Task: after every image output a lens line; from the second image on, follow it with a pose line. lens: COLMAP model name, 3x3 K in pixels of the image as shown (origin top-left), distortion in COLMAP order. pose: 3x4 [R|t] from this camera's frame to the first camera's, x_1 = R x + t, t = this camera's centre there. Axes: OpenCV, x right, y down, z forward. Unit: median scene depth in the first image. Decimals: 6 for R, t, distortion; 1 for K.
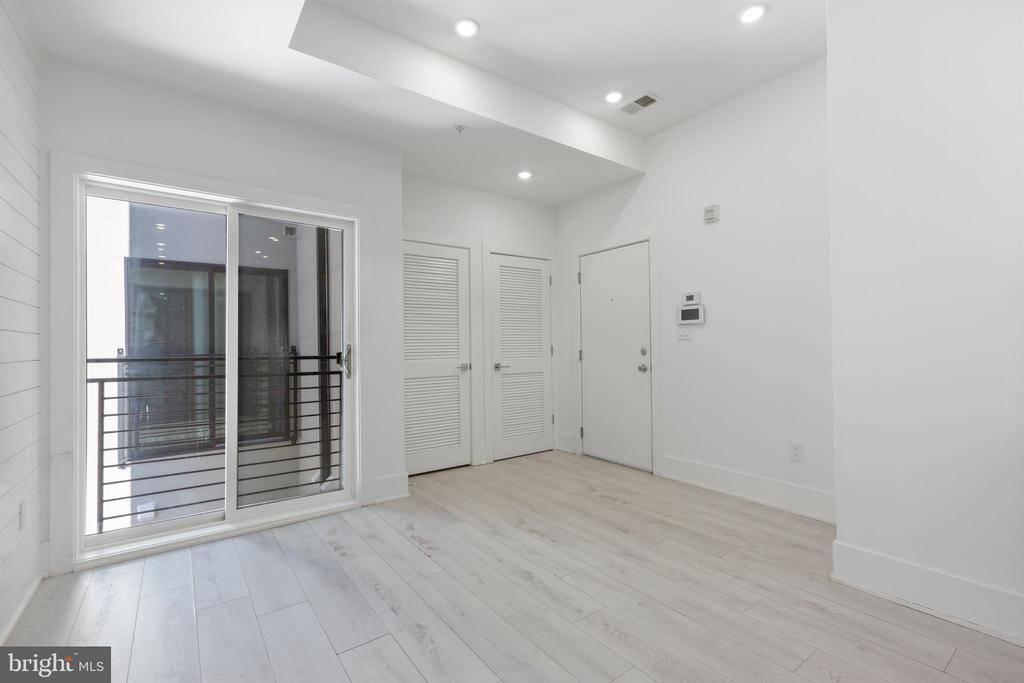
lens RADIAL K [[454.9, 0, 514.2], [0, 454.9, 342.7], [0, 0, 1]] dist [0.001425, -0.002043]
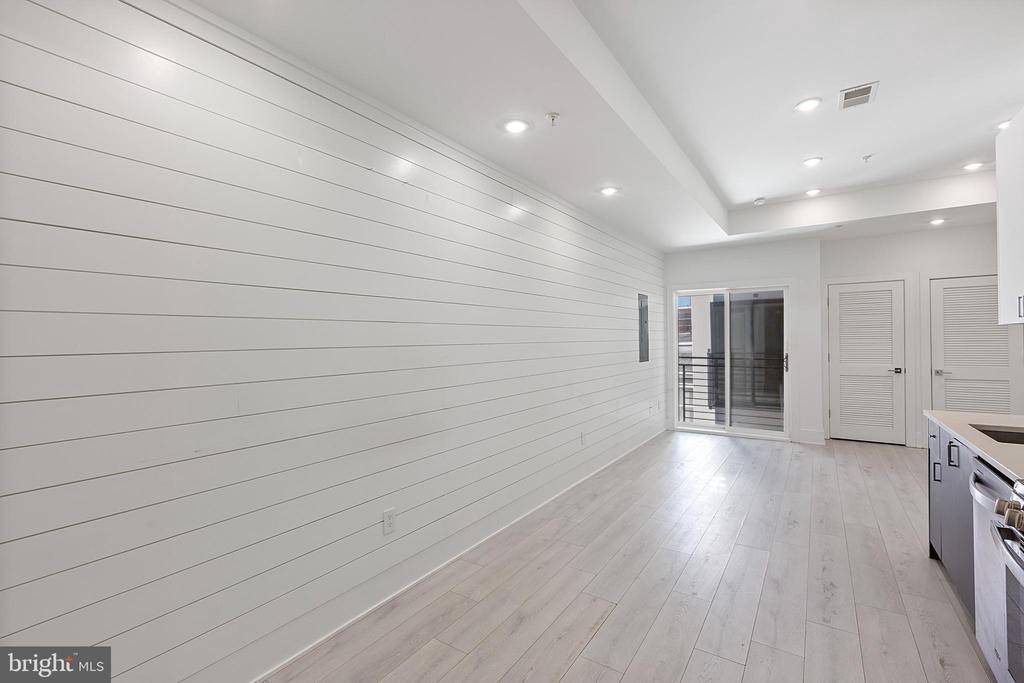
lens RADIAL K [[454.9, 0, 509.4], [0, 454.9, 339.6], [0, 0, 1]] dist [0.001425, -0.002043]
pose [[0.329430, 0.007375, -0.944151, 0.918552], [0.011696, 0.999861, 0.011892, -0.078208], [0.944108, -0.014960, 0.329298, -0.602315]]
